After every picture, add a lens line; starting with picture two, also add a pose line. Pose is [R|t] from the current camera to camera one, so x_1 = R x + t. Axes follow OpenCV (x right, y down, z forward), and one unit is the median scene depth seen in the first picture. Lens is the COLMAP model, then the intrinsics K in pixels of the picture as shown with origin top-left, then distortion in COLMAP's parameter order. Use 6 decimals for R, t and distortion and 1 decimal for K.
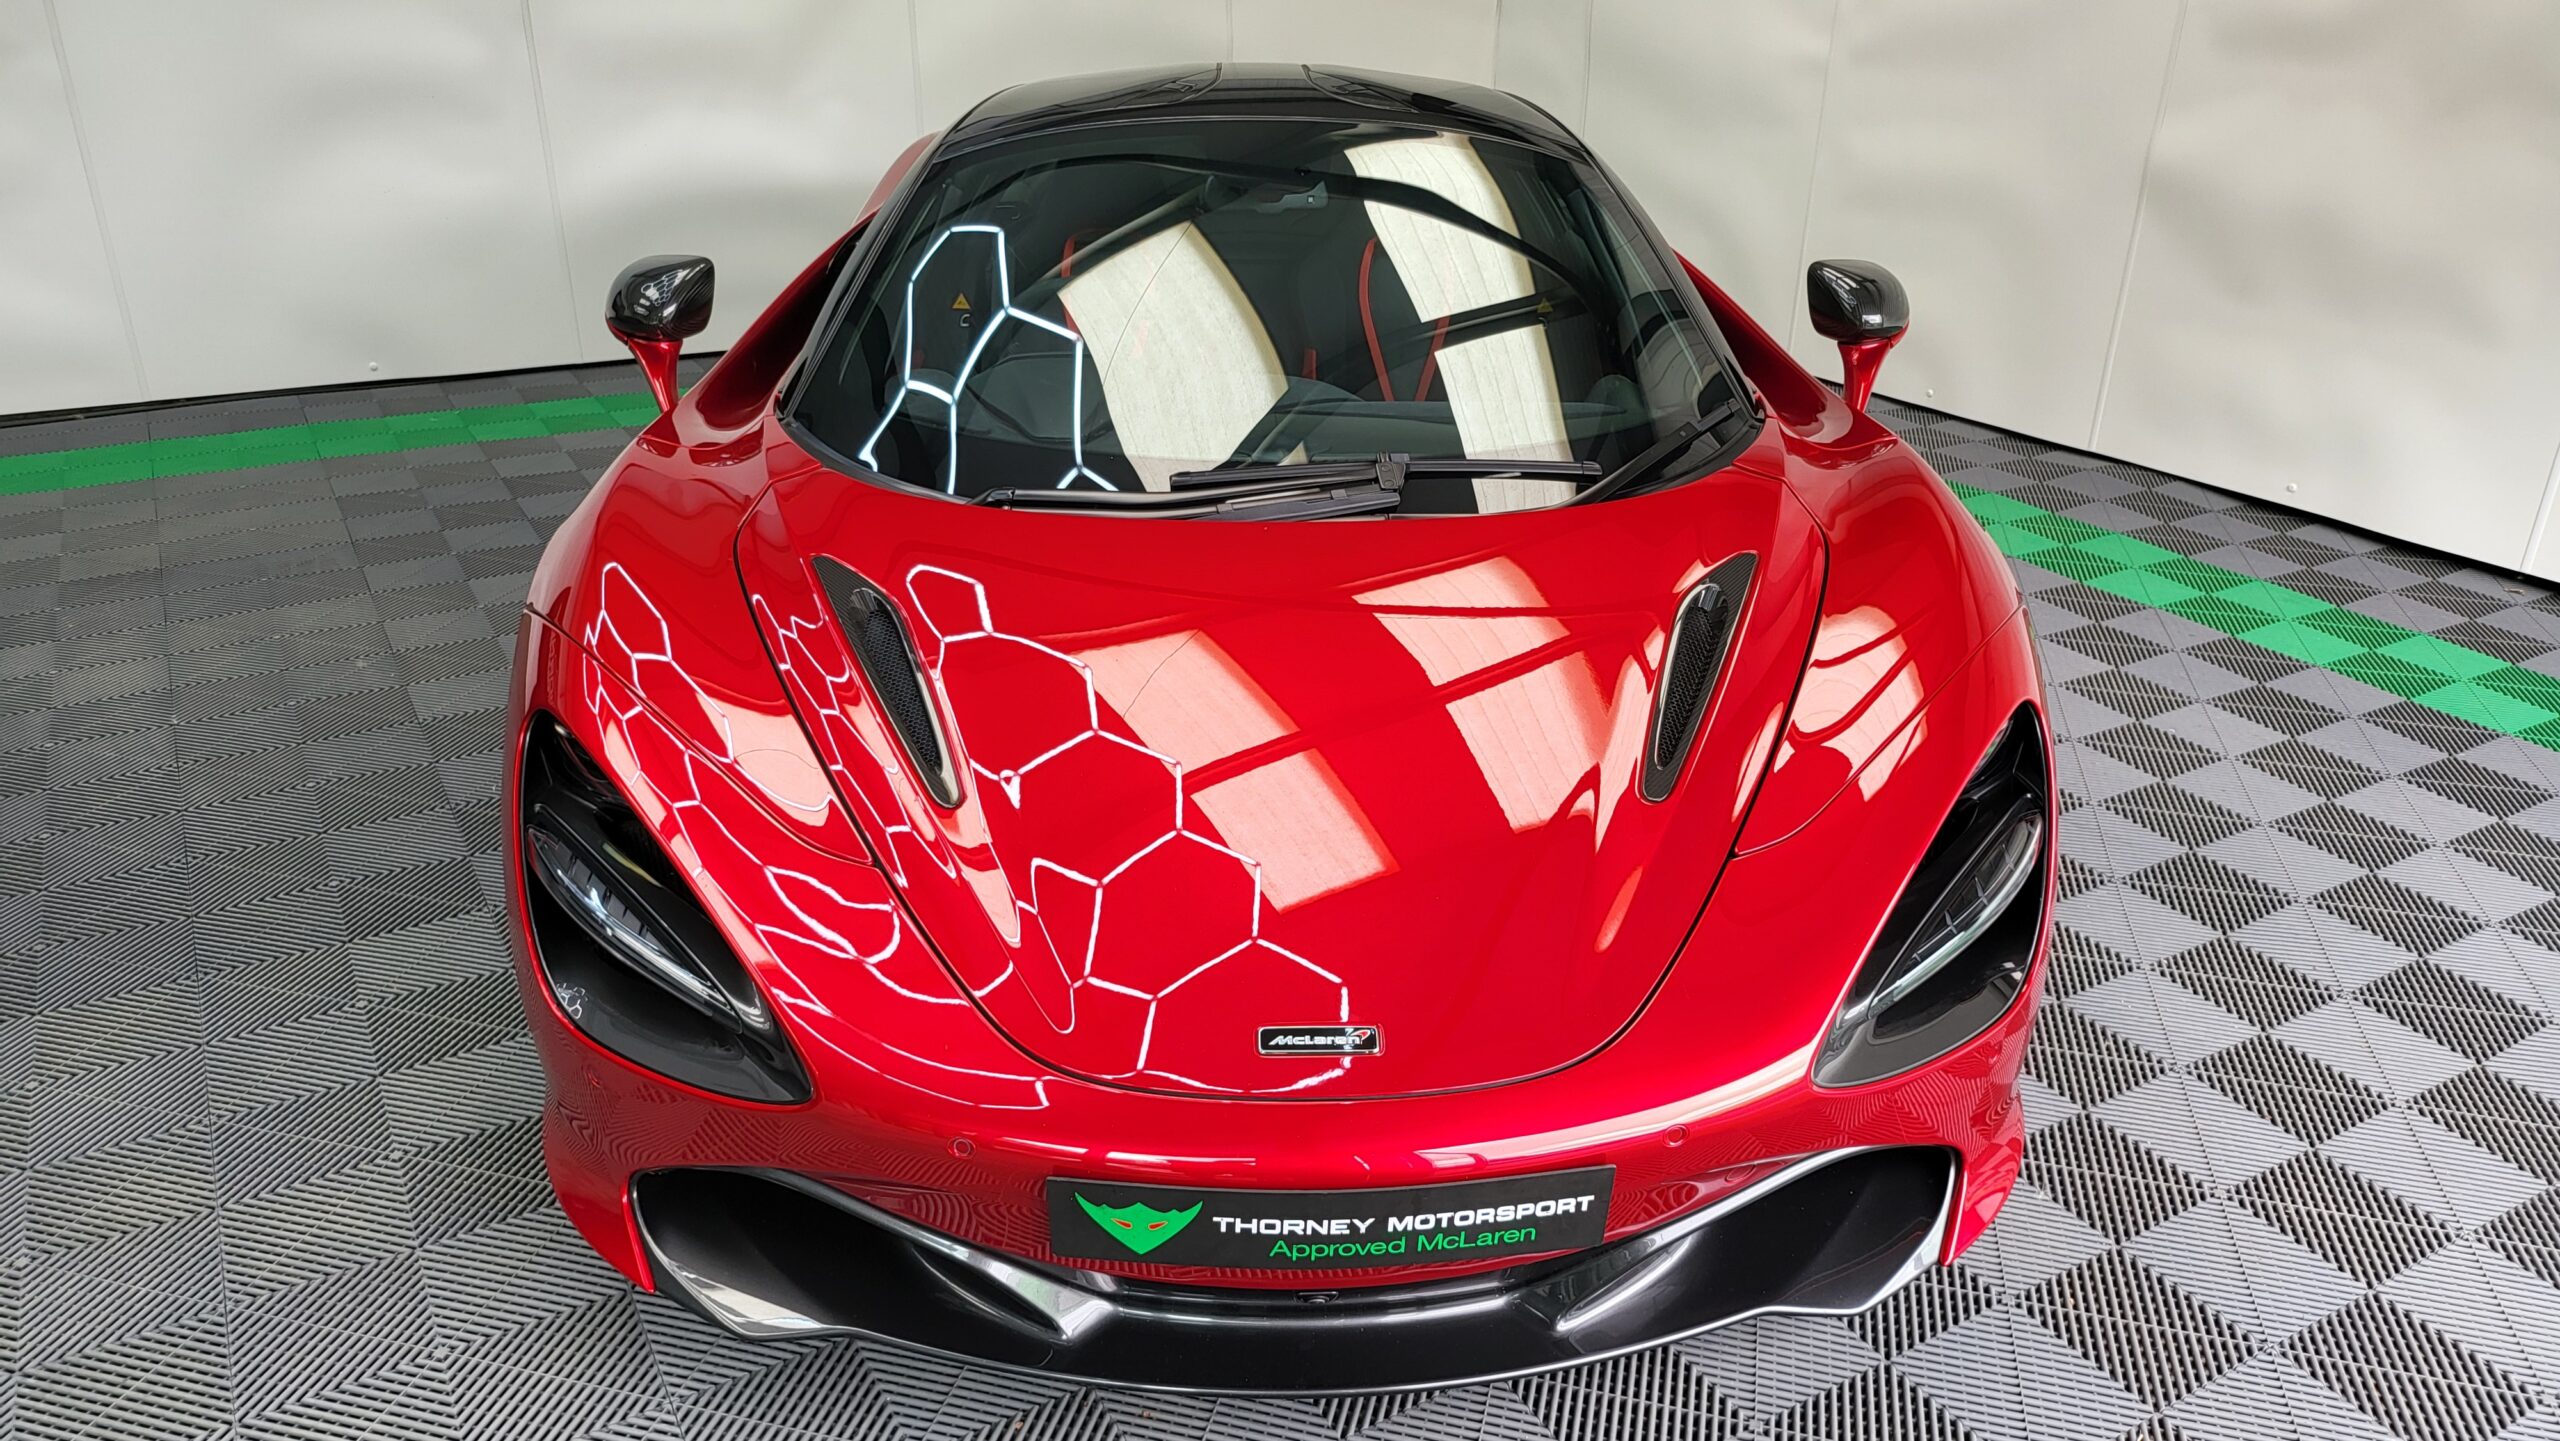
lens RADIAL K [[1853.1, 0, 1280.0], [0, 1853.1, 720.5], [0, 0, 1]] dist [-0.004357, -0.002374]
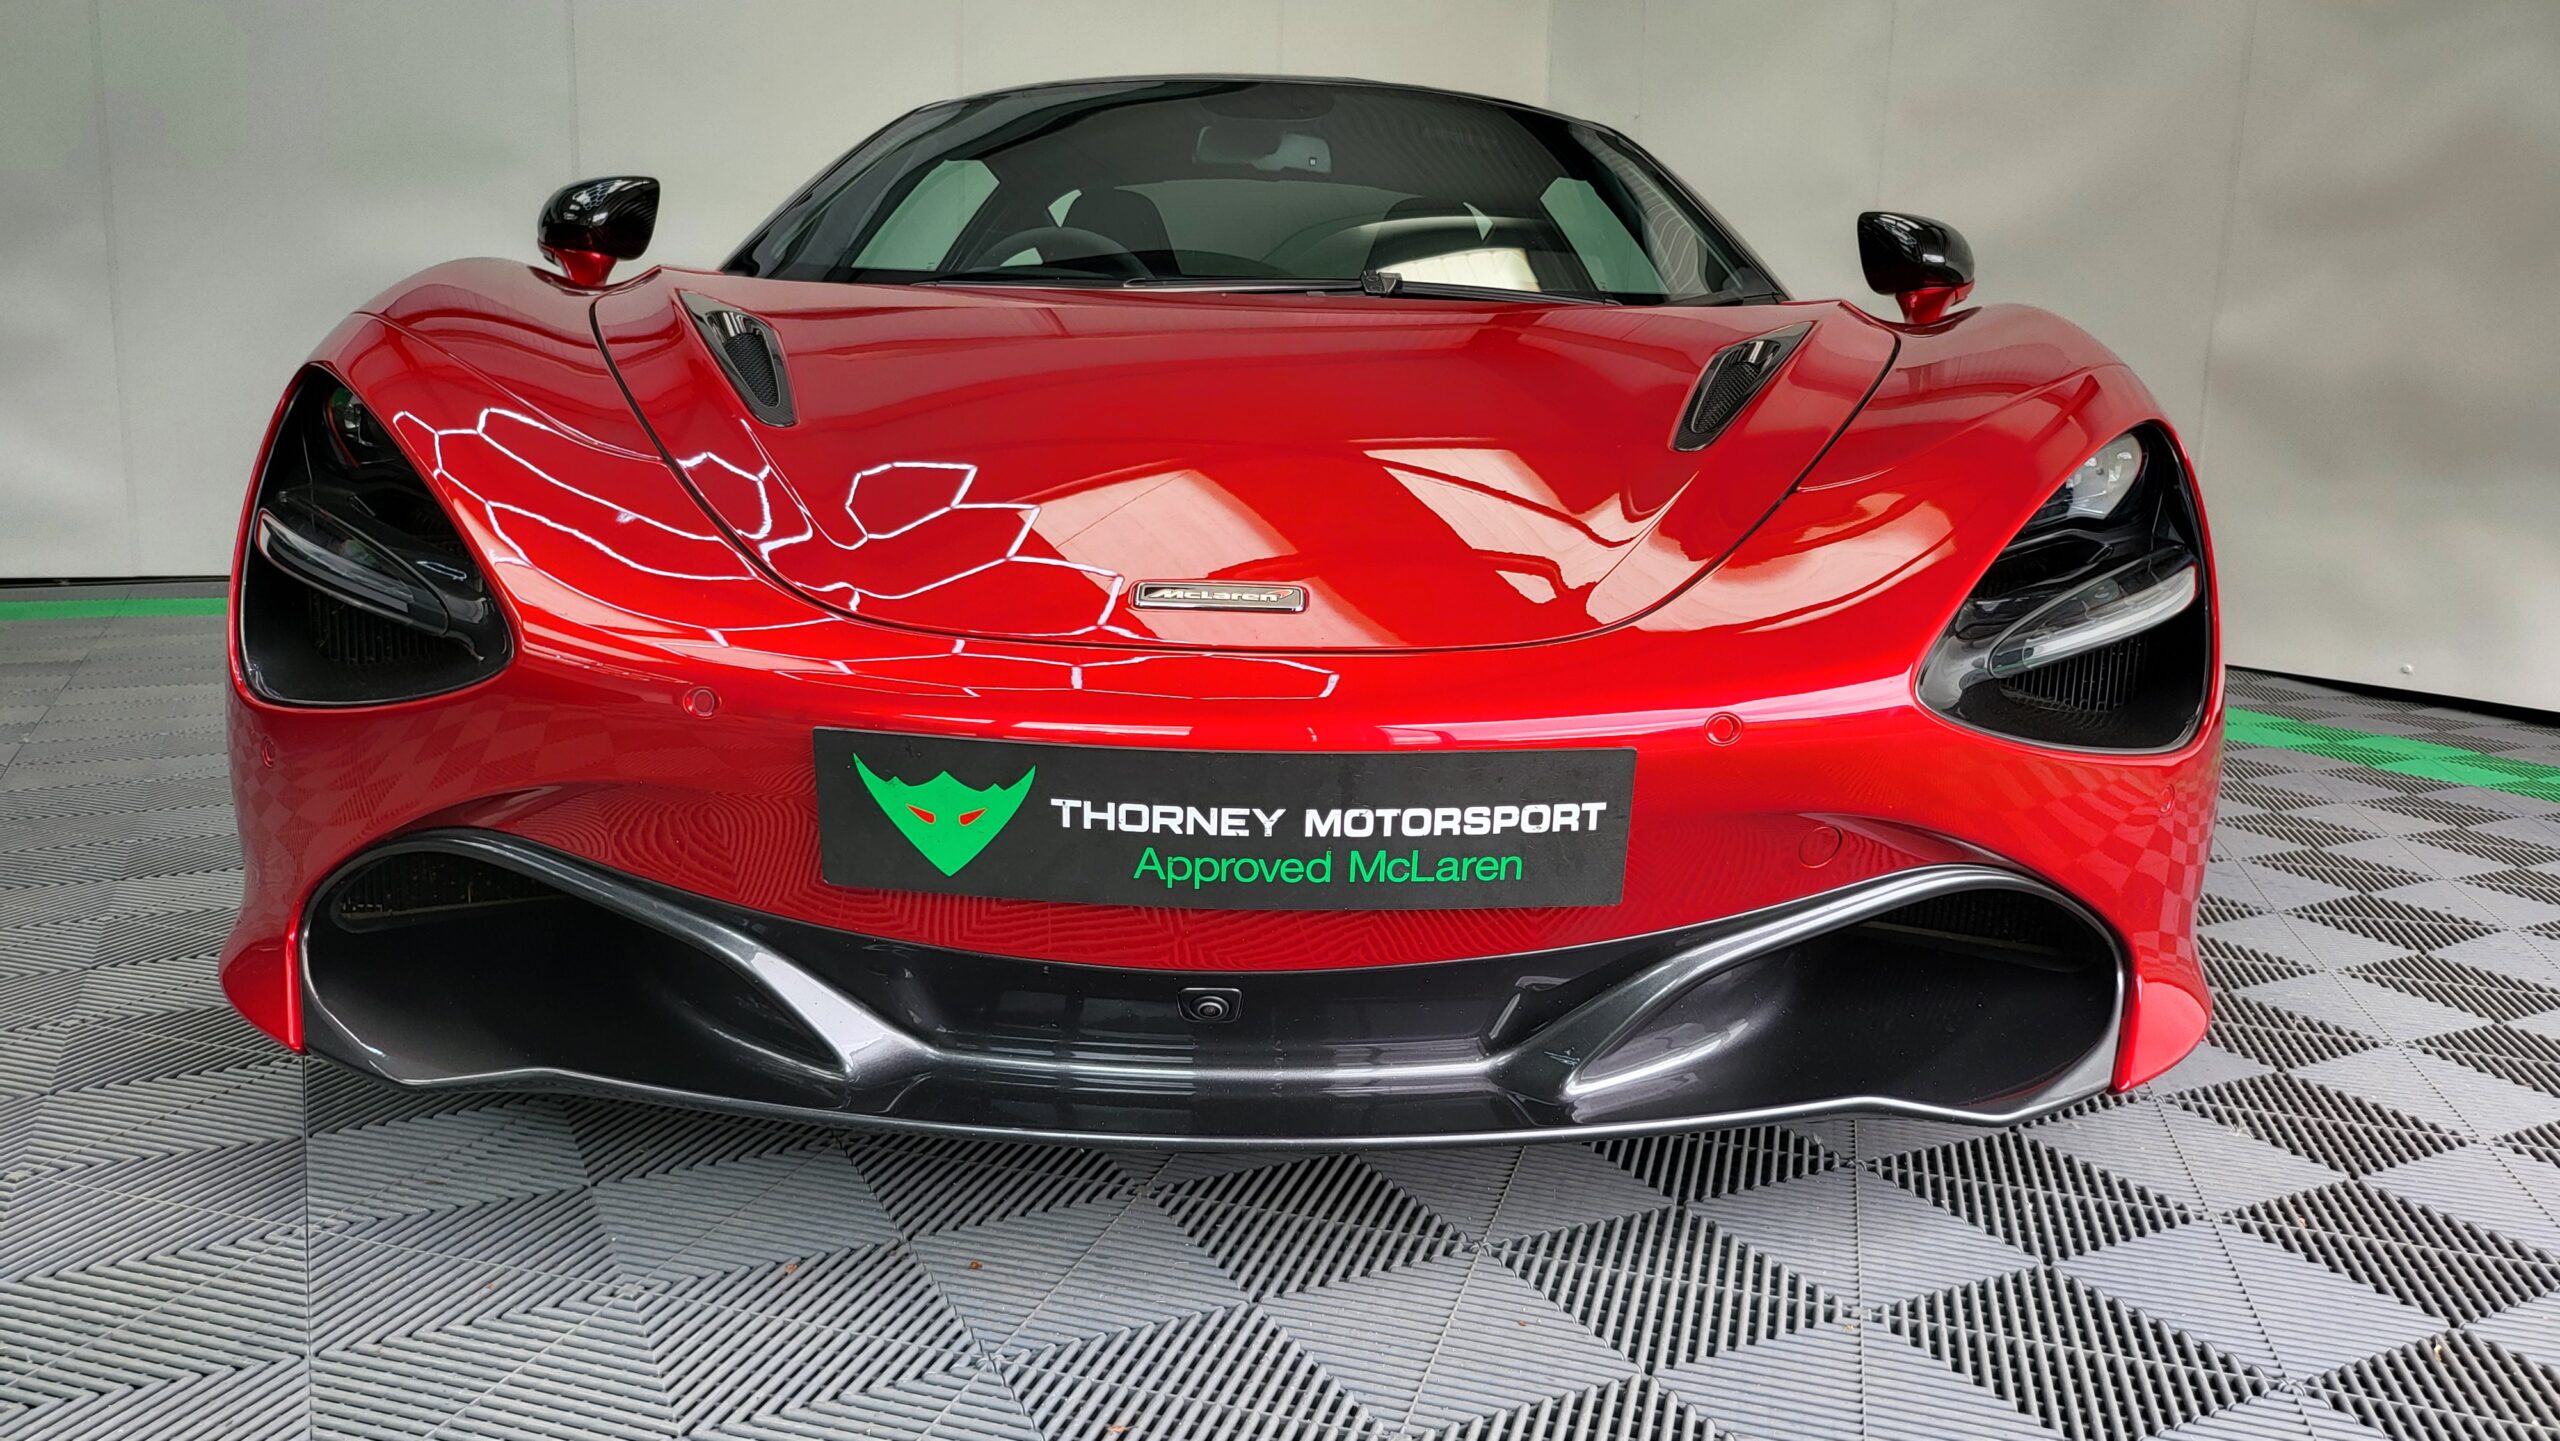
lens RADIAL K [[1837.0, 0, 1280.0], [0, 1837.0, 720.5], [0, 0, 1]] dist [0.061218, -0.123475]
pose [[0.999179, 0.022117, -0.033934, 0.070820], [-0.029675, 0.969914, -0.241634, 0.397338], [0.027569, 0.242443, 0.969774, 0.324536]]
